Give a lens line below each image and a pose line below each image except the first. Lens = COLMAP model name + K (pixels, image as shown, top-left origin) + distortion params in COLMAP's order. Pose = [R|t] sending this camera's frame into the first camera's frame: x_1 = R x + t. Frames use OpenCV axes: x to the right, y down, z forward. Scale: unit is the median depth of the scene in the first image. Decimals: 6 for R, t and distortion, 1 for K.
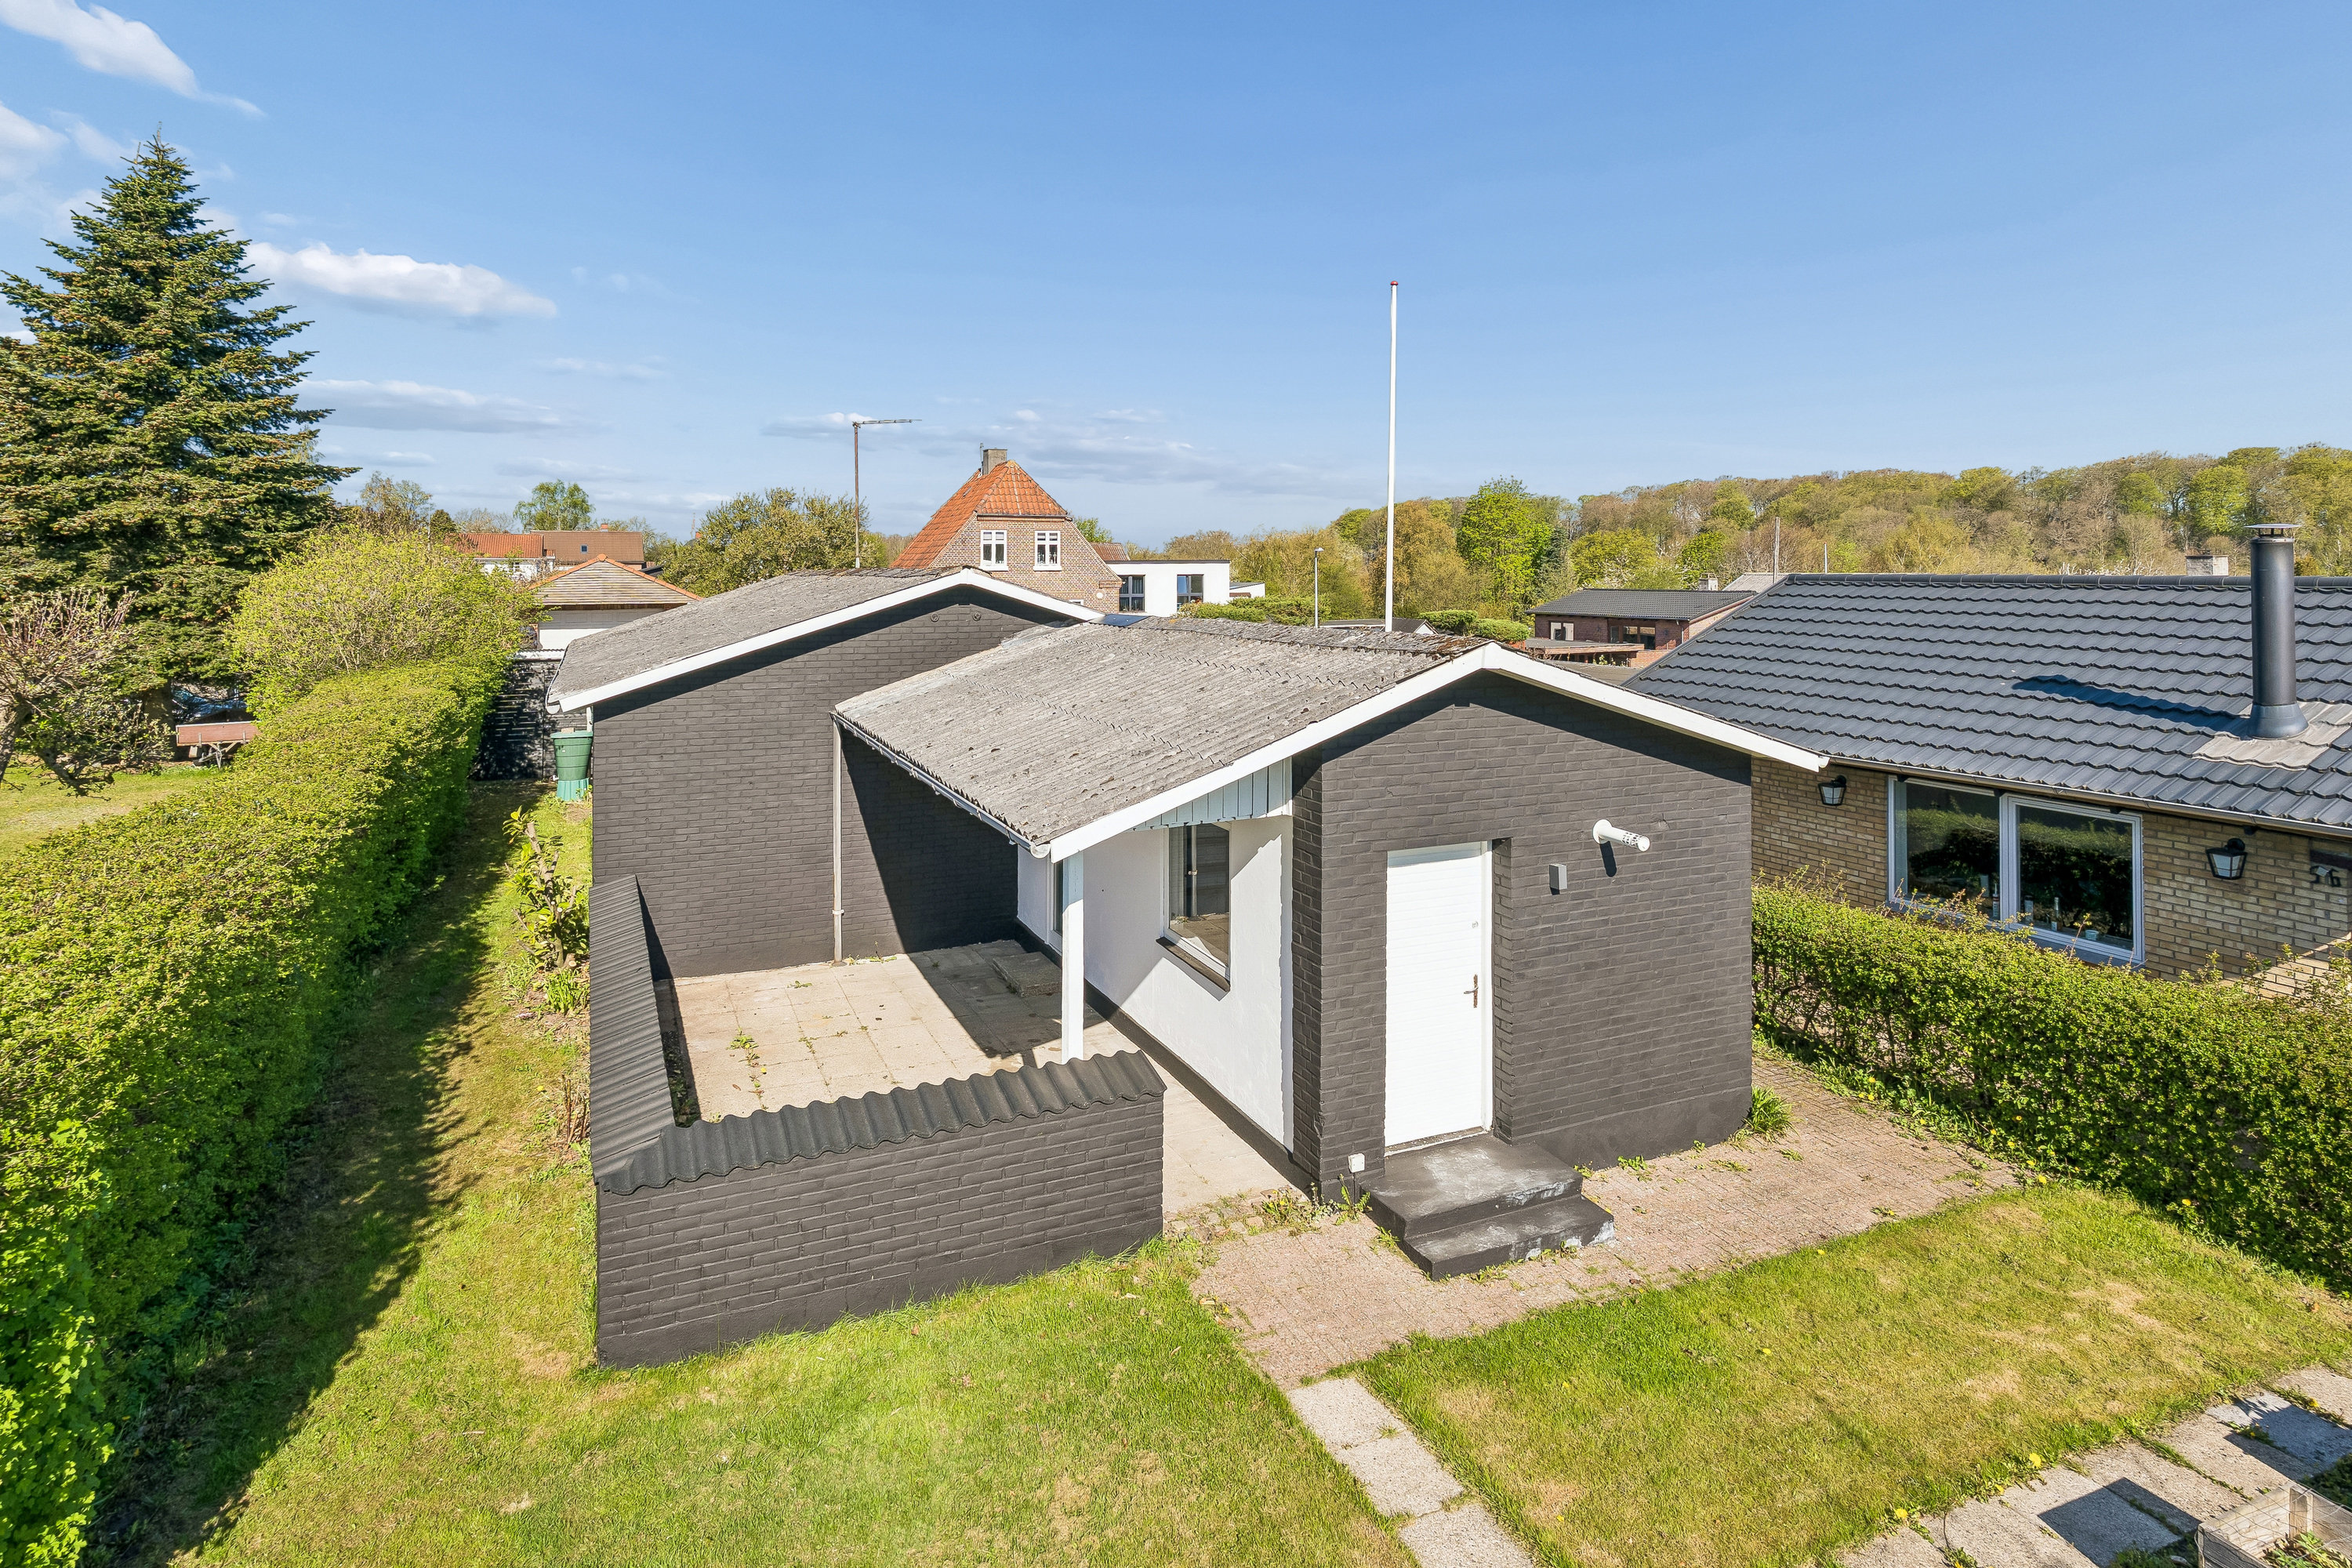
lens RADIAL K [[1299.6, 0, 1181.5], [0, 1299.6, 575.9], [0, 0, 1]] dist [0.000199, 0.000077]
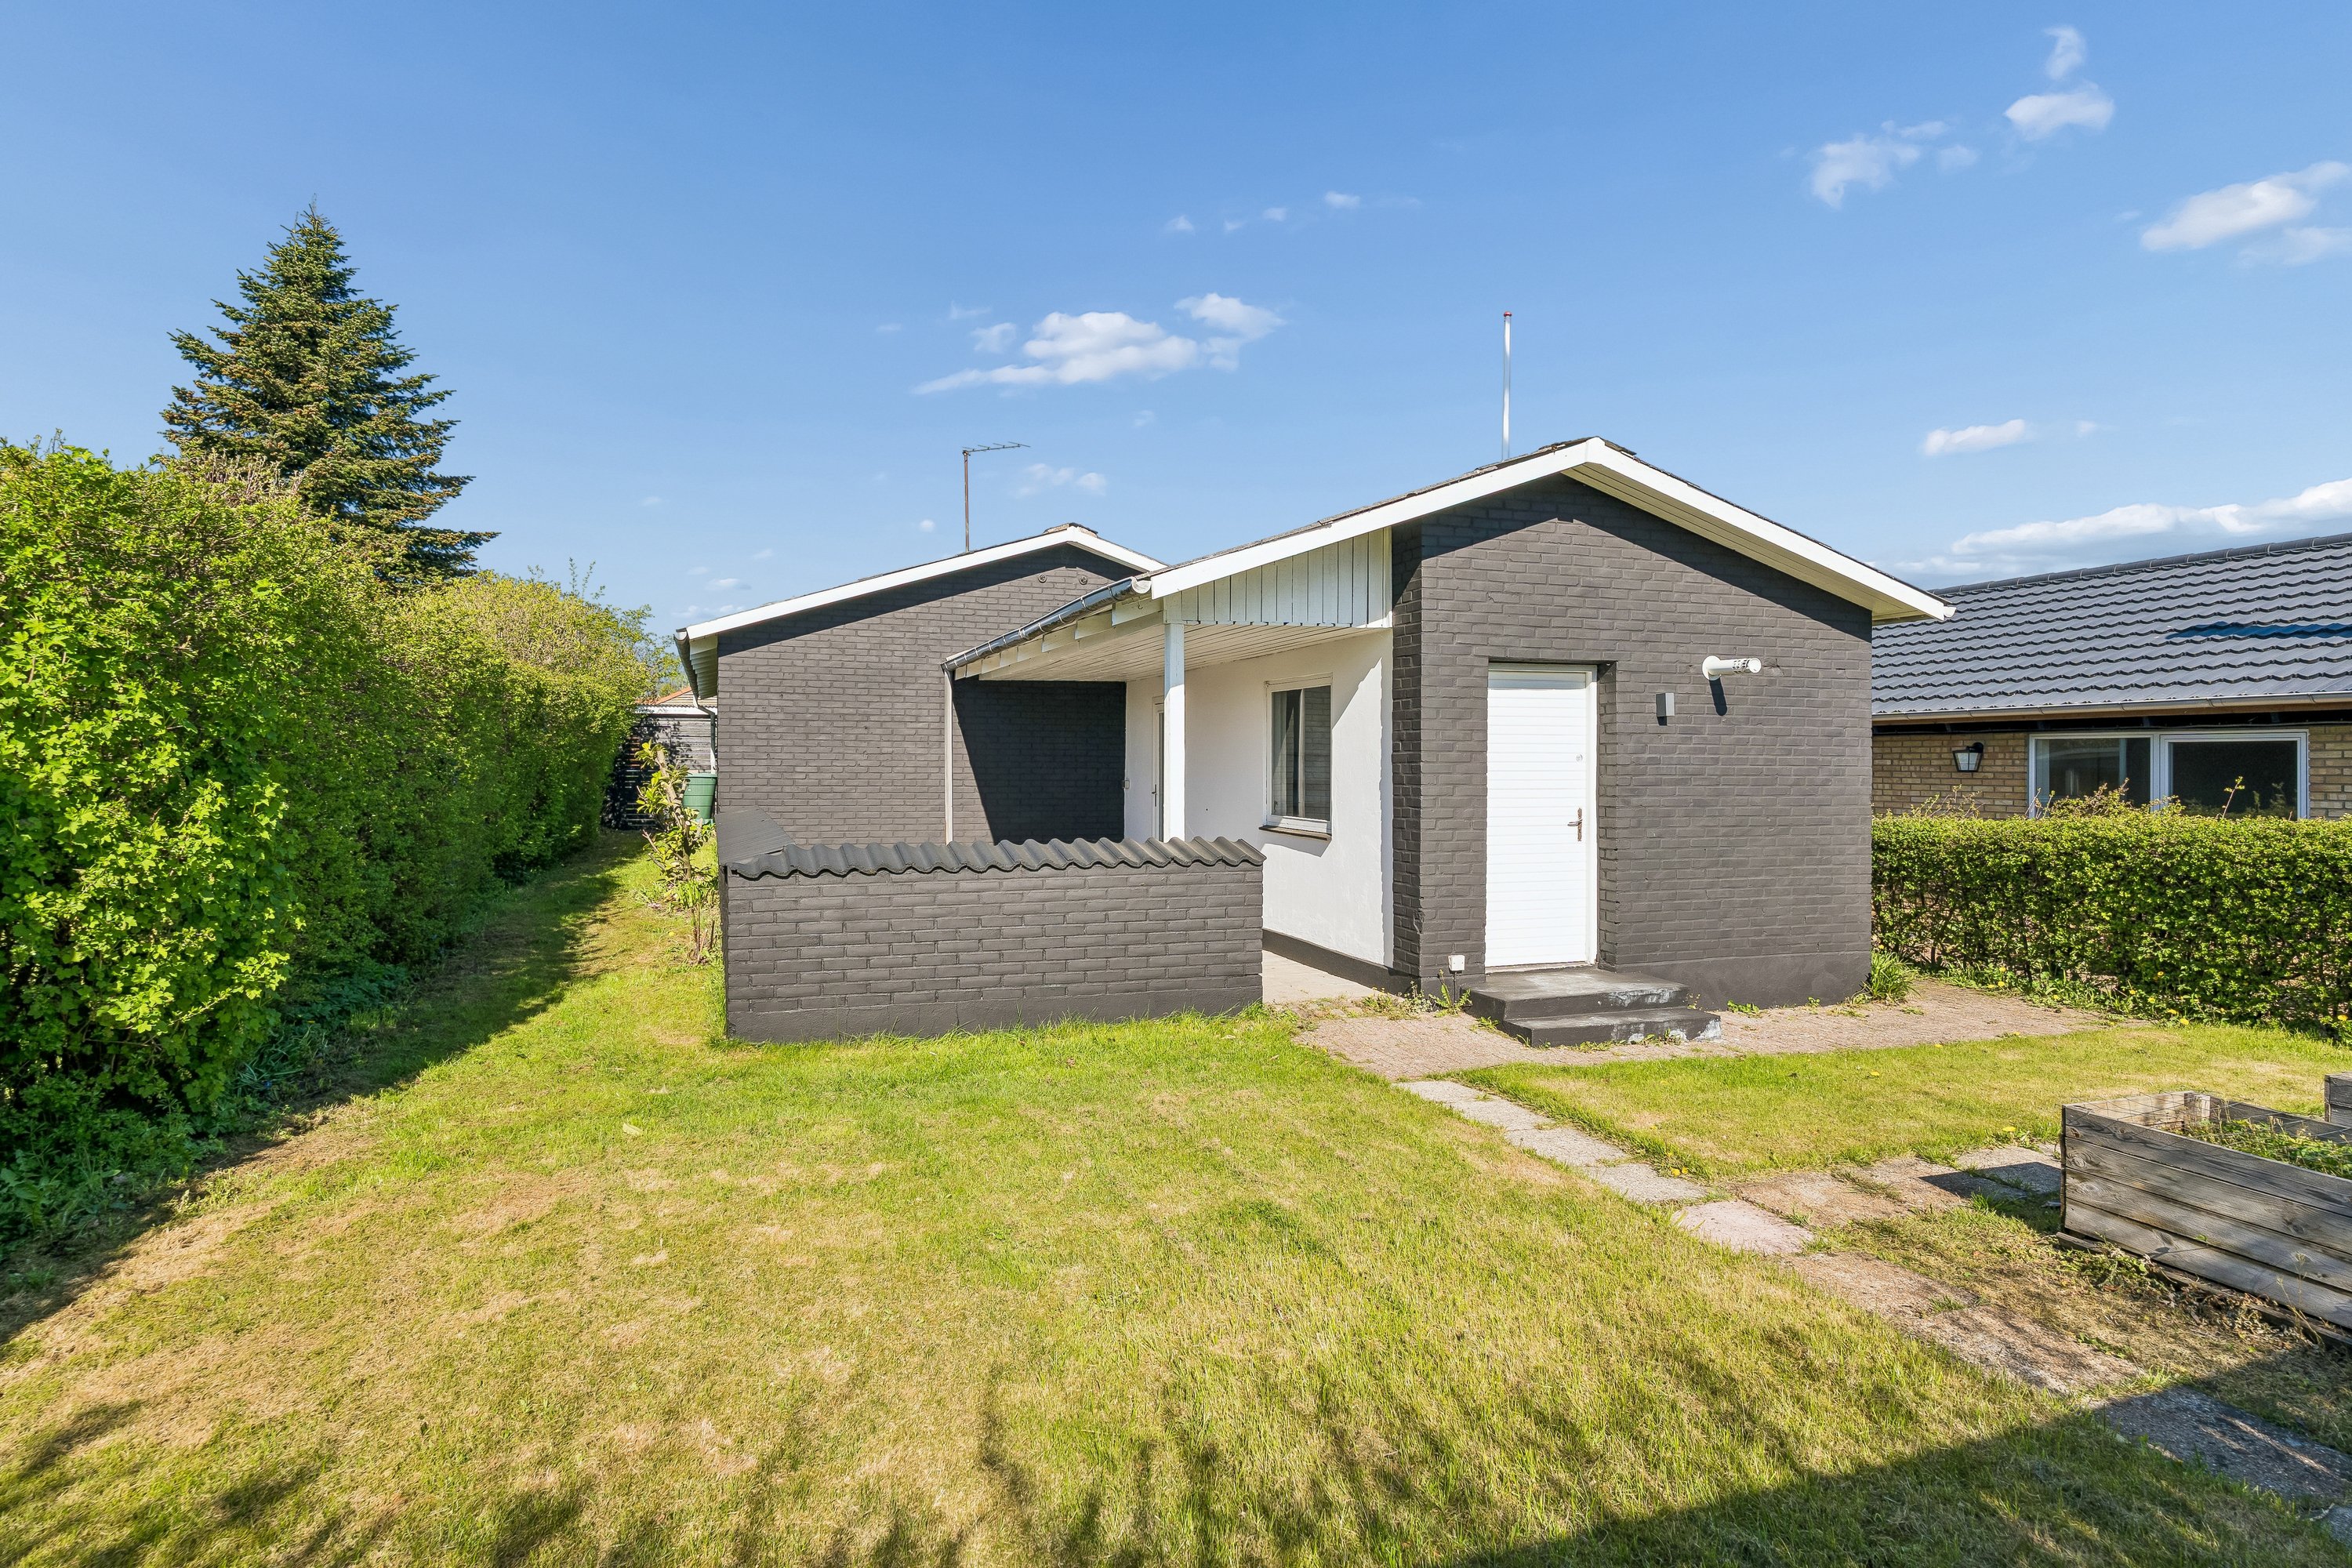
lens RADIAL K [[1307.4, 0, 1180.0], [0, 1307.4, 661.8], [0, 0, 1]] dist [0.000420, 0.000711]
pose [[0.996489, -0.000860, -0.083716, 0.005728], [0.001884, 0.999924, 0.012144, 0.180259], [0.083699, -0.012259, 0.996416, -0.018180]]
